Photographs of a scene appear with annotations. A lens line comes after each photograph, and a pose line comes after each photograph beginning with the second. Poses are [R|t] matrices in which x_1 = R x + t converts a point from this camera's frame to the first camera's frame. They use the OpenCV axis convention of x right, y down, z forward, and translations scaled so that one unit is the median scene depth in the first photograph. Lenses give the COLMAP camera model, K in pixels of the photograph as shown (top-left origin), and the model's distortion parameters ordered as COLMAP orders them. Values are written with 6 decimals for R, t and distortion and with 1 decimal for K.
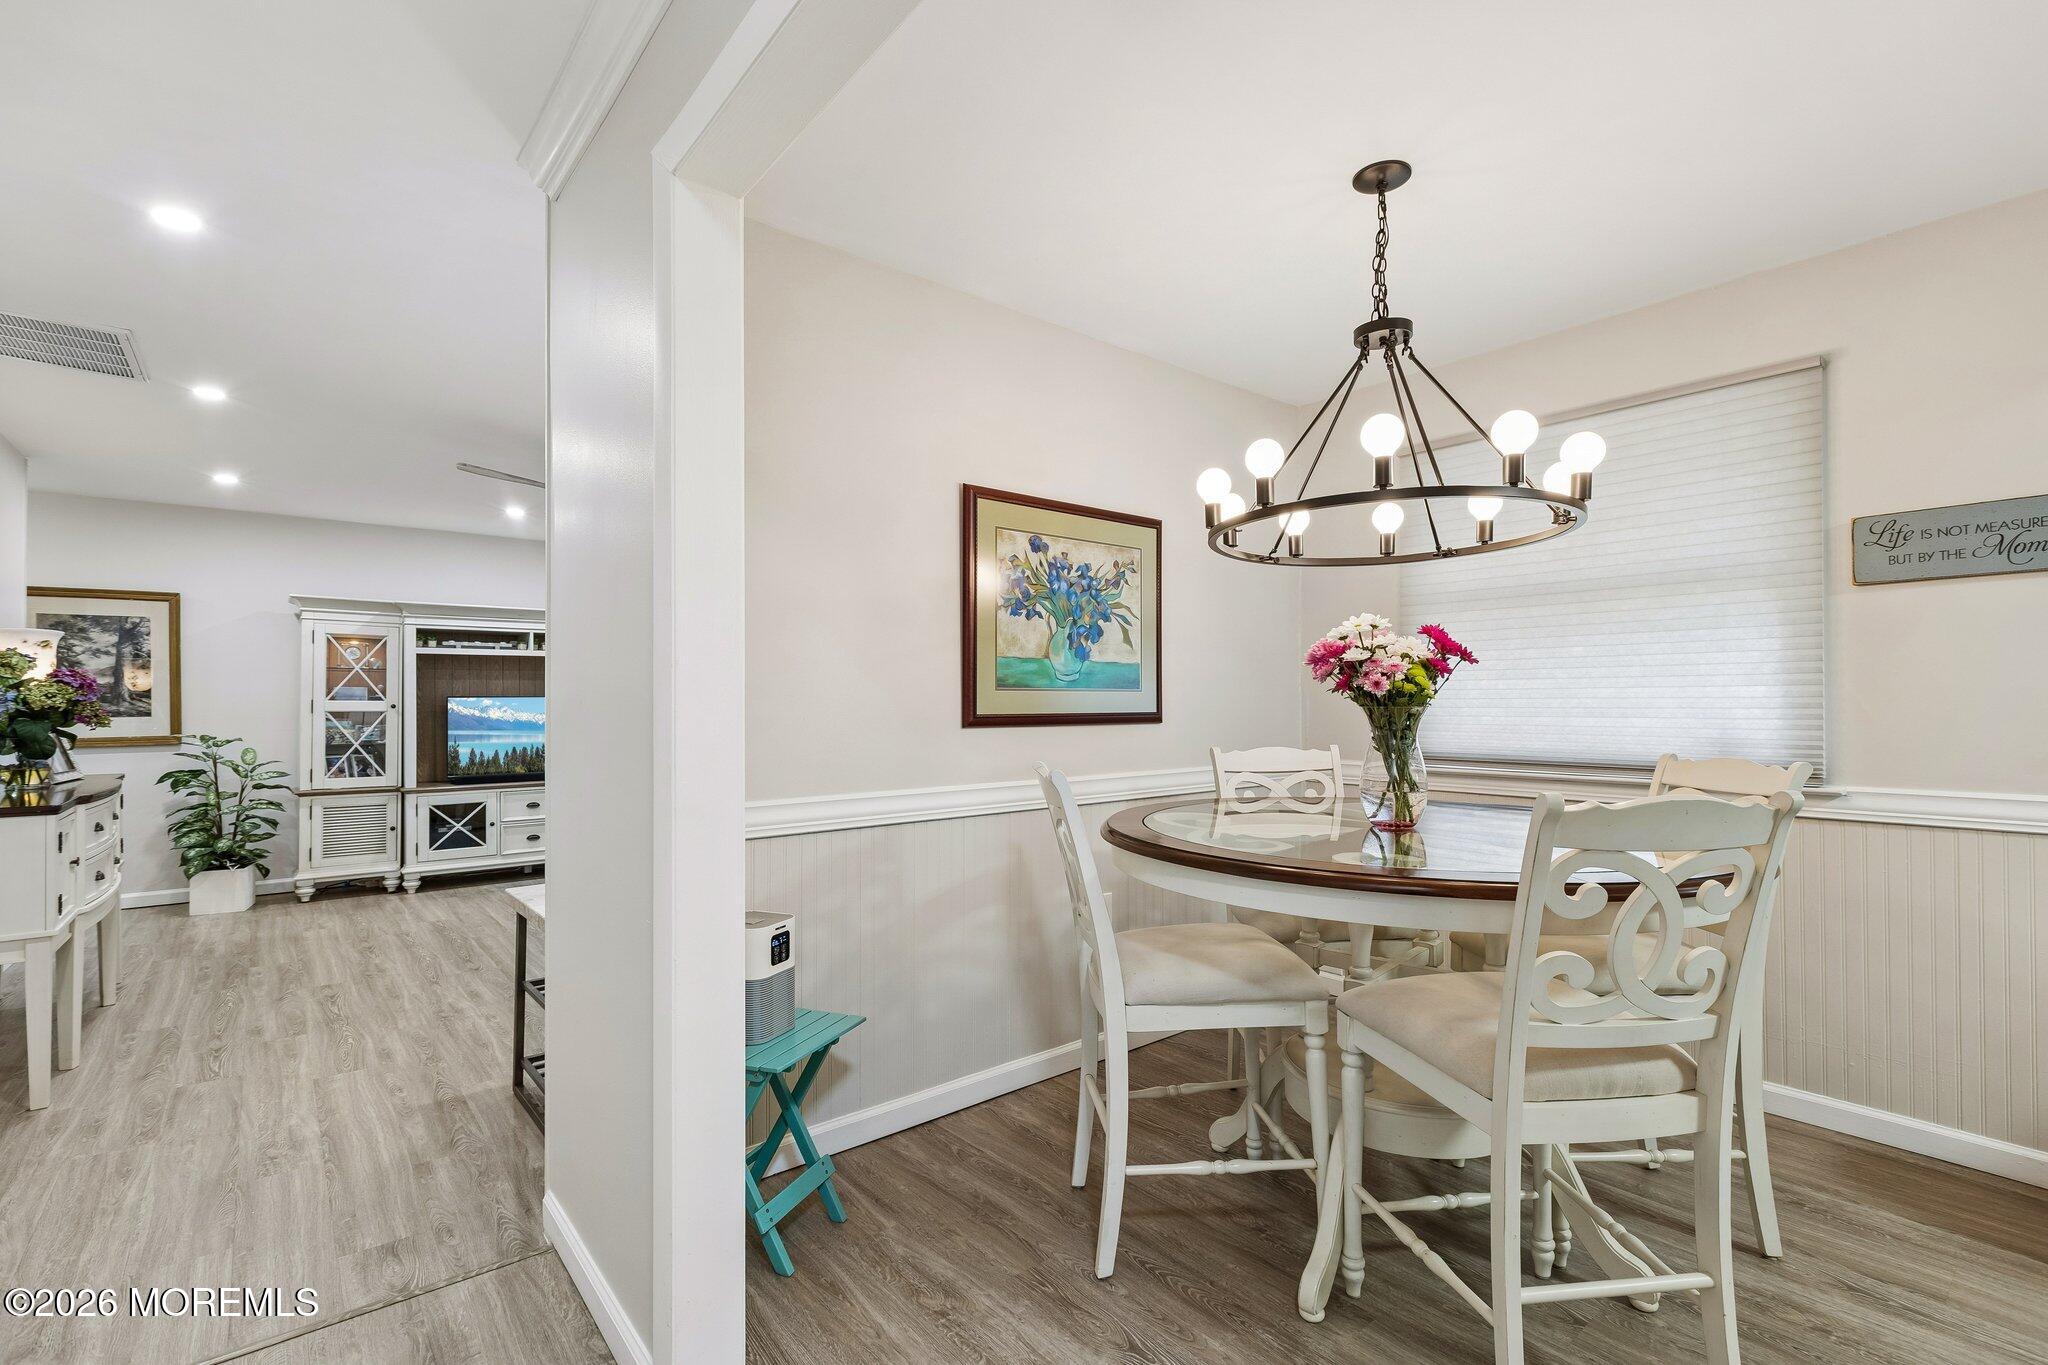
lens RADIAL K [[901.4, 0, 1023.9], [0, 901.4, 702.6], [0, 0, 1]] dist [-0.000379, -0.000221]
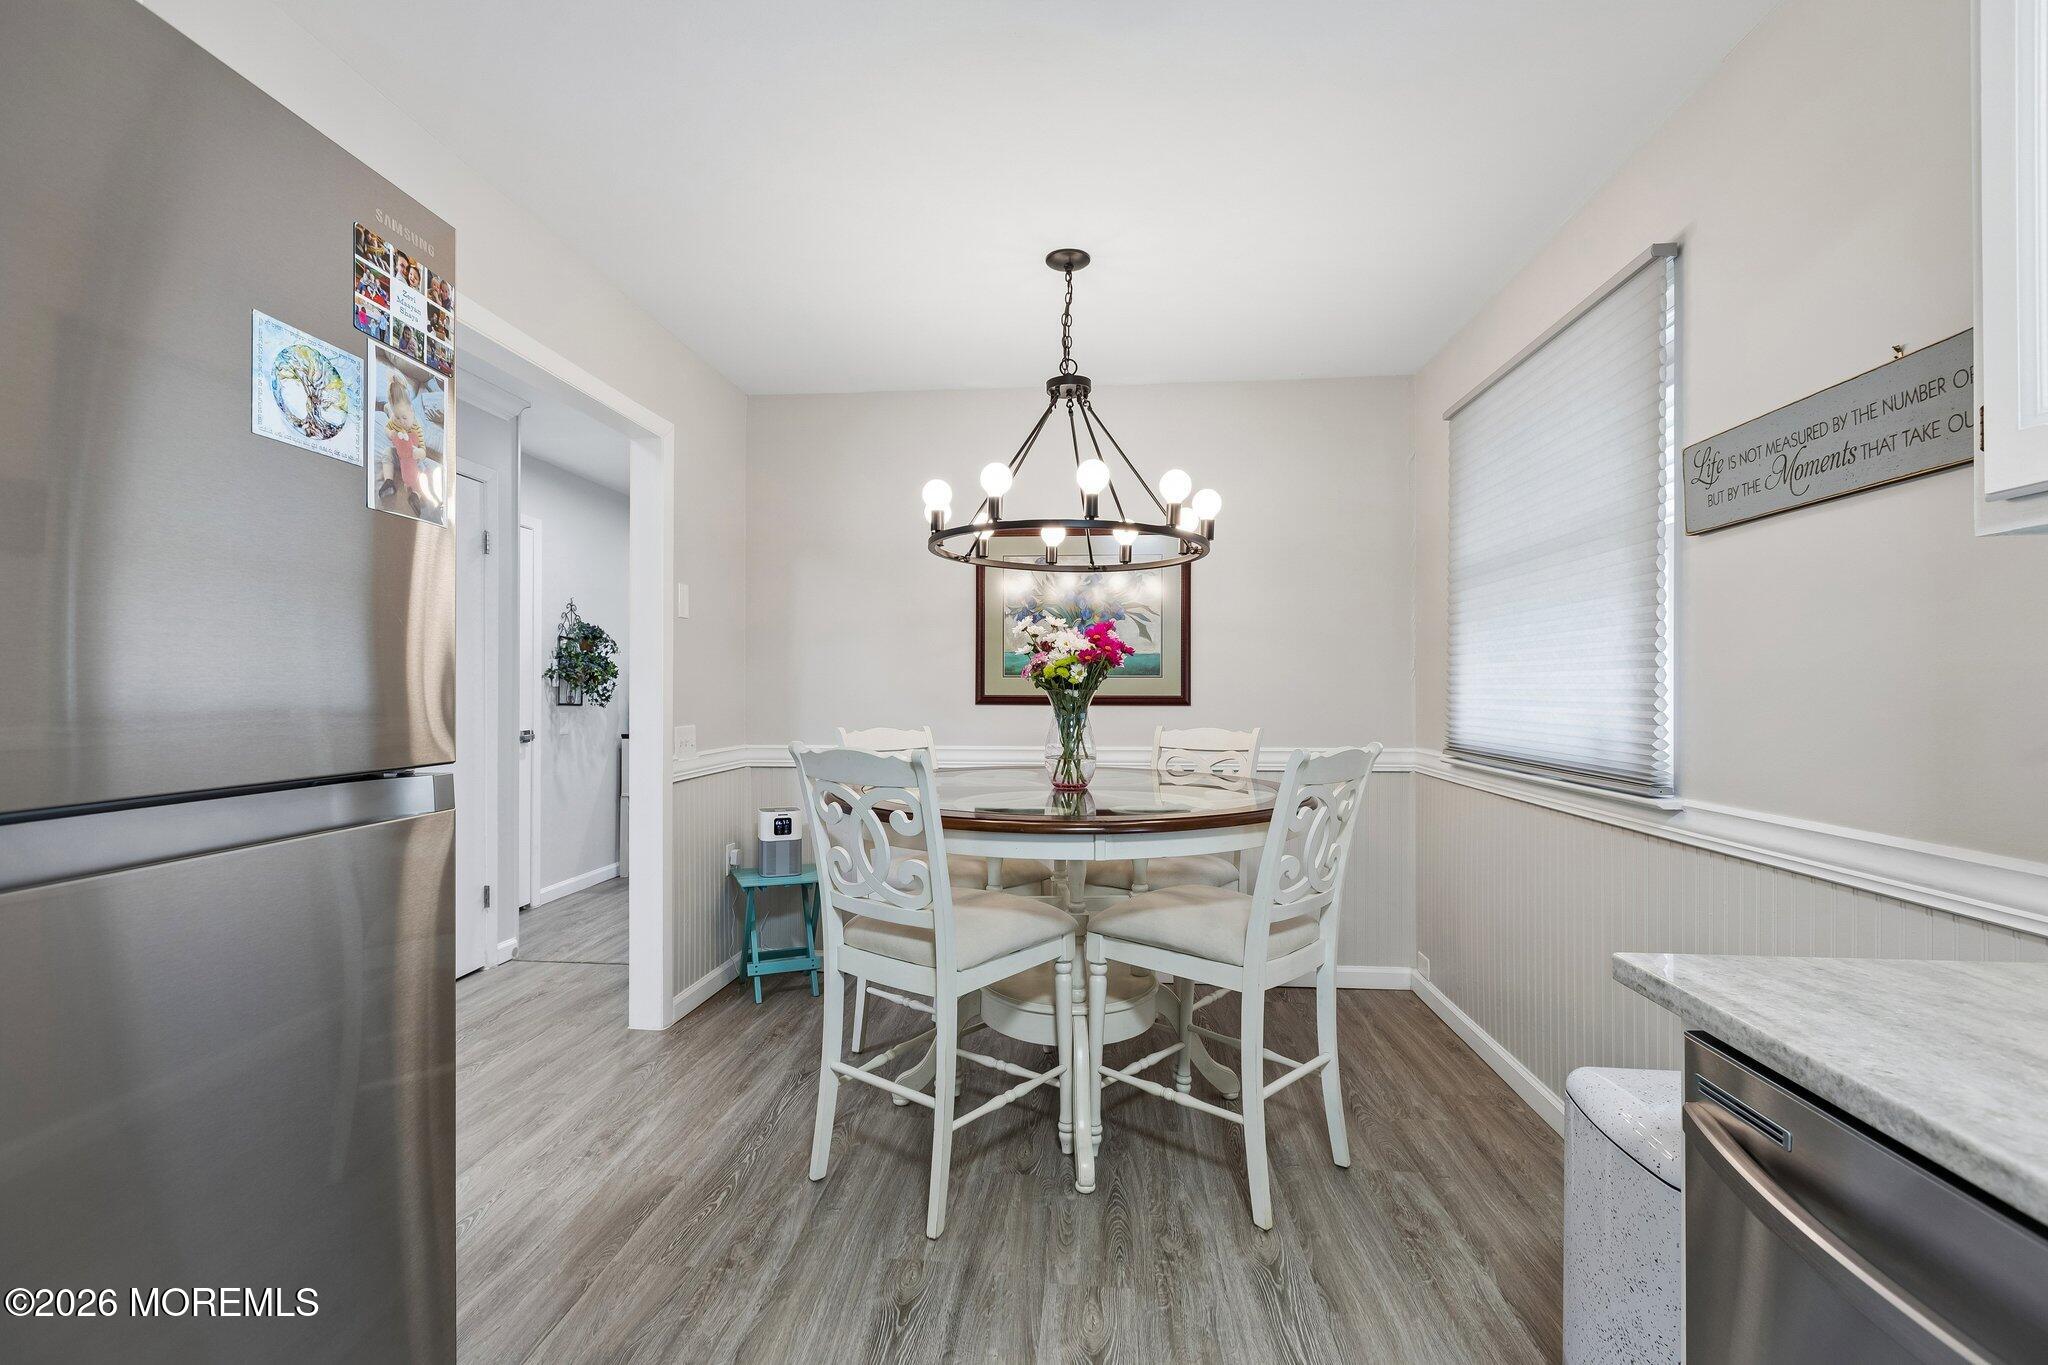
lens RADIAL K [[901.4, 0, 1023.9], [0, 901.4, 702.6], [0, 0, 1]] dist [-0.000379, -0.000221]
pose [[0.719871, 0.015724, -0.693930, 1.092175], [-0.004328, 0.999826, 0.018165, -0.000828], [0.694094, -0.010073, 0.719814, 0.061549]]
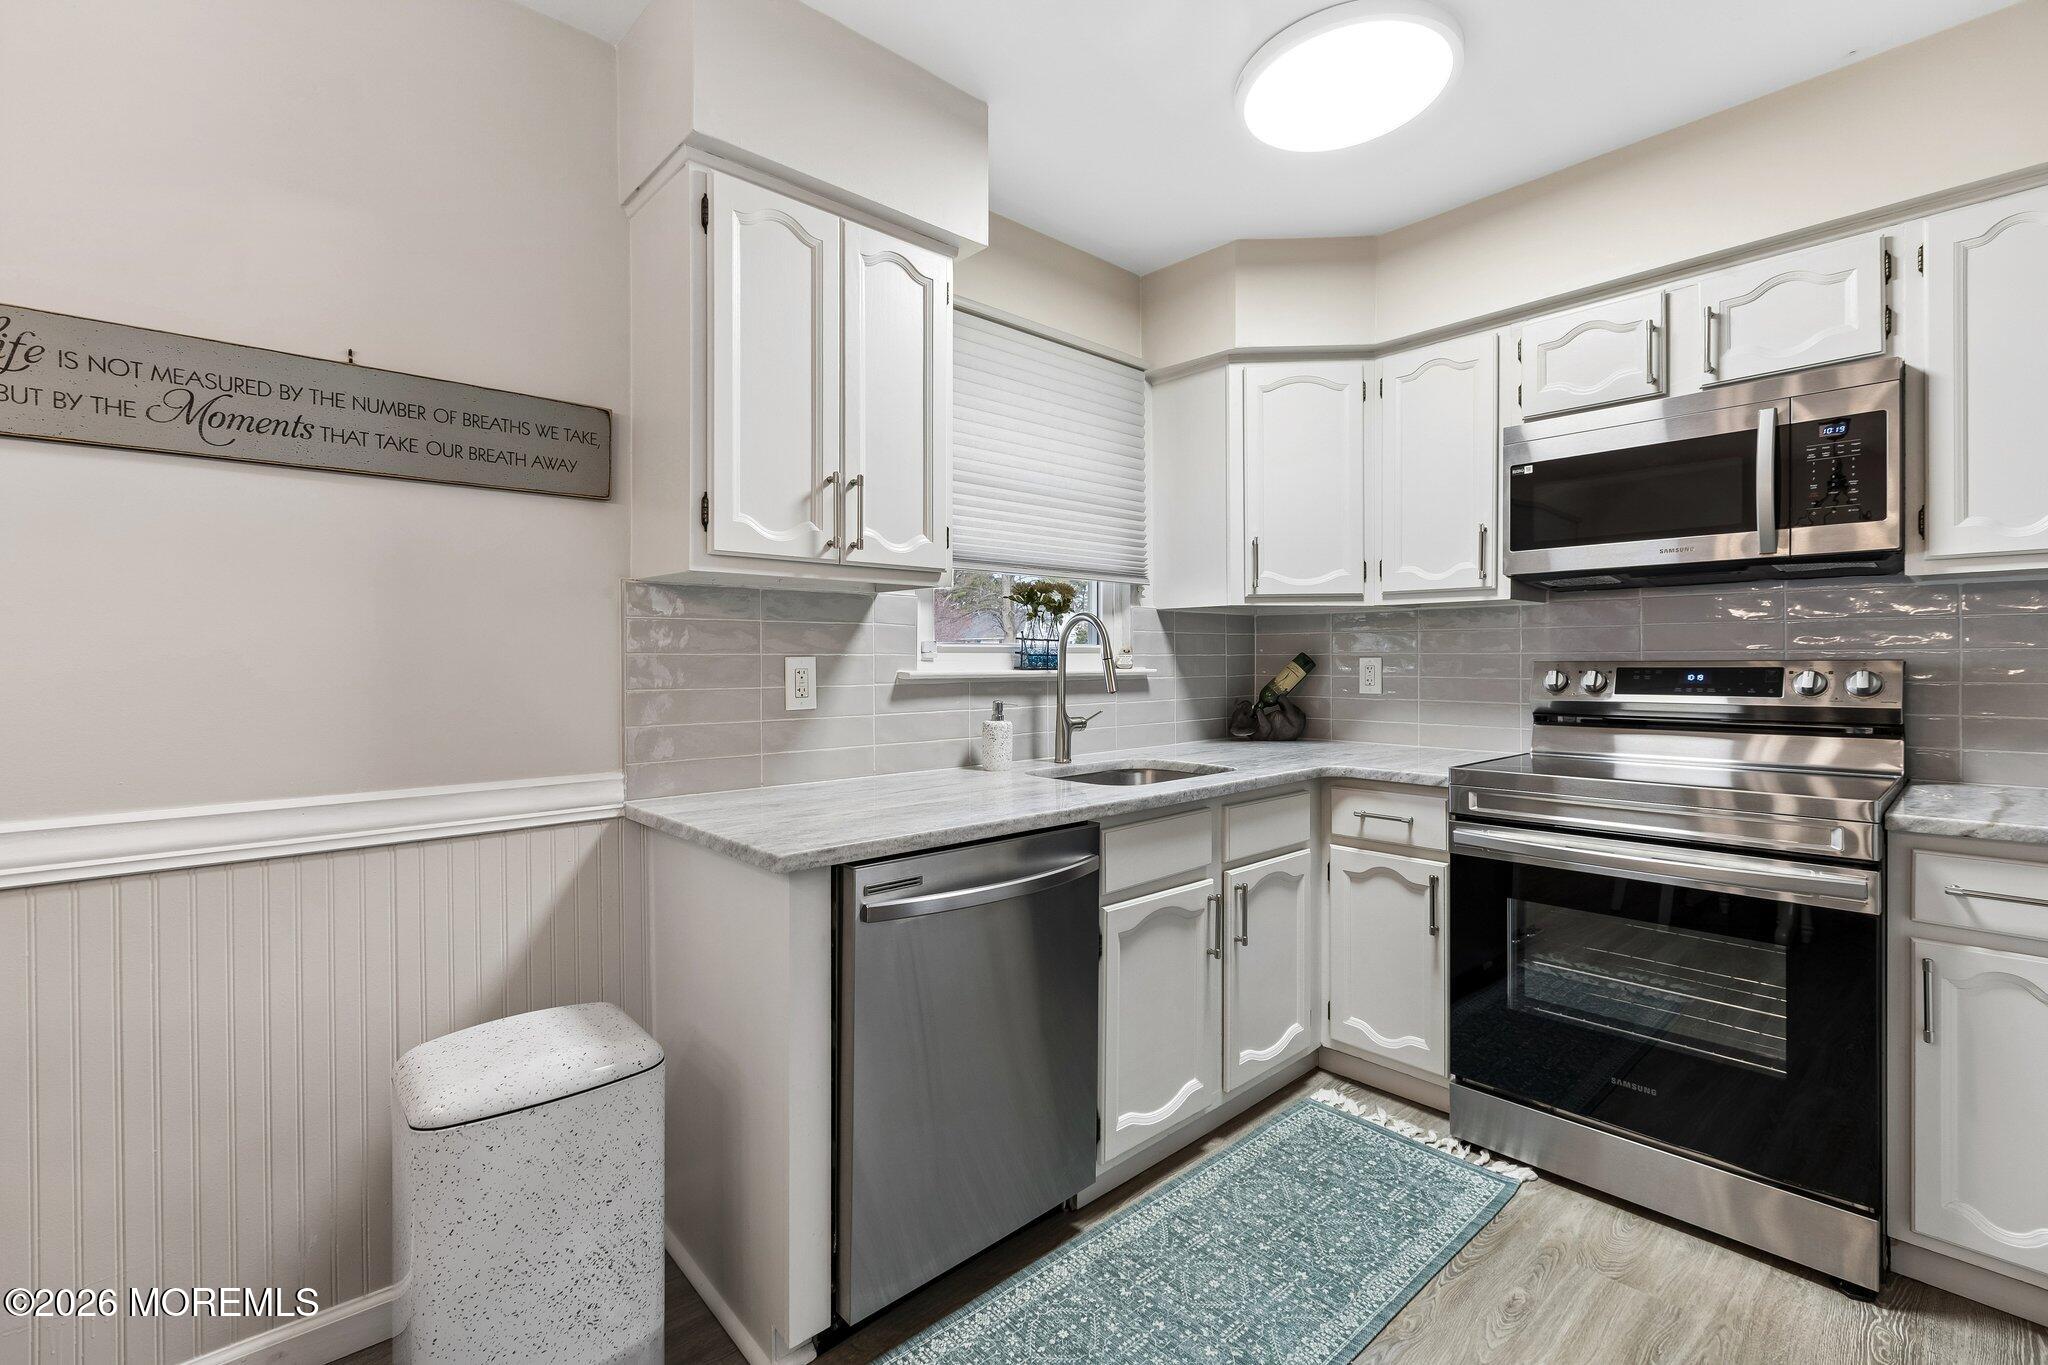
lens RADIAL K [[903.3, 0, 1009.3], [0, 903.3, 649.3], [0, 0, 1]] dist [-0.003232, -0.000500]
pose [[-0.058093, 0.013825, 0.998215, 0.412338], [0.001251, 0.999904, -0.013775, 0.000364], [-0.998310, 0.000448, -0.058105, 0.447876]]
